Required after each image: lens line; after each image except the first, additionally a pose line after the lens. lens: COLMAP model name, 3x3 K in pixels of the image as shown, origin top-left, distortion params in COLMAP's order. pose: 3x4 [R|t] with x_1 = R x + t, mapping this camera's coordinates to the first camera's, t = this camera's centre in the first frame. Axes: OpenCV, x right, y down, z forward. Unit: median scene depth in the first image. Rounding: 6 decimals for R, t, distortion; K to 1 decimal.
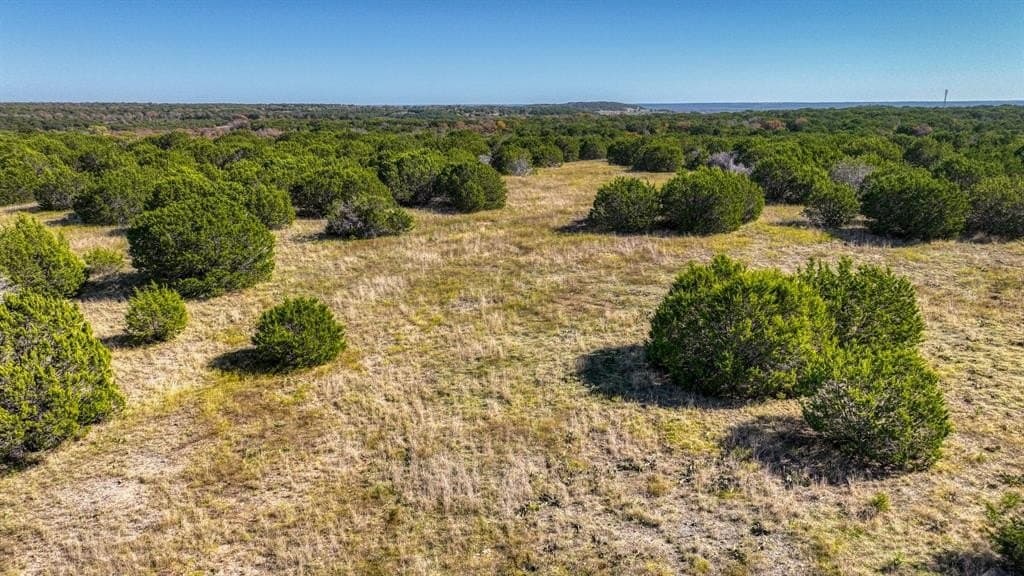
lens RADIAL K [[715.7, 0, 512.0], [0, 715.7, 288.0], [0, 0, 1]] dist [-0.002759, 0.007385]
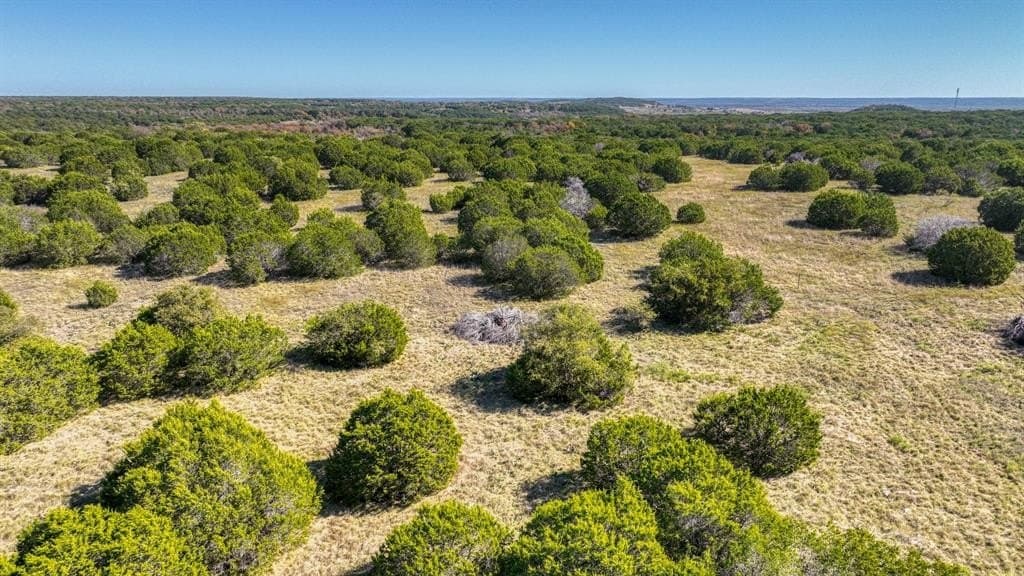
lens RADIAL K [[715.7, 0, 512.0], [0, 715.7, 288.0], [0, 0, 1]] dist [-0.002759, 0.007385]
pose [[0.999891, 0.009083, -0.011630, -0.127408], [-0.008982, 0.999922, 0.008701, 0.044654], [0.011708, -0.008596, 0.999895, -0.257367]]
